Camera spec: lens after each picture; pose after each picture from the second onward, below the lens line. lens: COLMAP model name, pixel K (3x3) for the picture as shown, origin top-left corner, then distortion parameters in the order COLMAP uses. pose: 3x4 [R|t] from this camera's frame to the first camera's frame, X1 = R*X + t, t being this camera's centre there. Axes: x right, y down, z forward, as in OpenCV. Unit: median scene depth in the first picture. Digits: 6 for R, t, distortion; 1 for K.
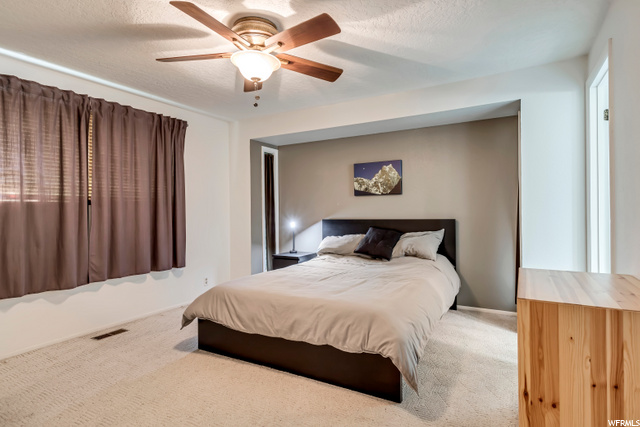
lens RADIAL K [[352.0, 0, 320.0], [0, 352.0, 213.5], [0, 0, 1]] dist [0.001935, 0.000291]
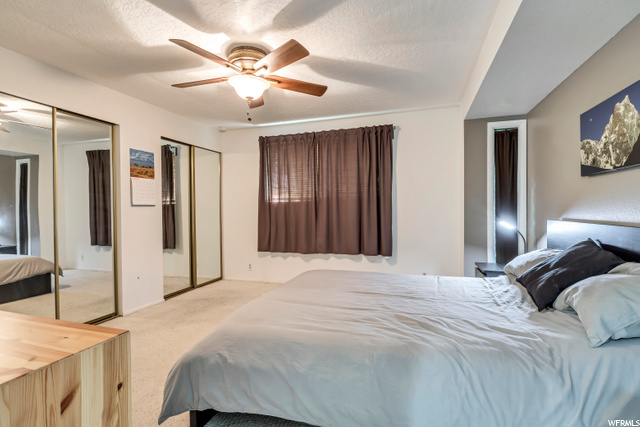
lens RADIAL K [[303.6, 0, 323.2], [0, 303.6, 211.7], [0, 0, 1]] dist [-0.000102, -0.000379]
pose [[0.201804, 0.019635, -0.979229, 0.484951], [0.000877, 0.999795, 0.020228, -0.008456], [0.979425, -0.004941, 0.201746, 0.566869]]
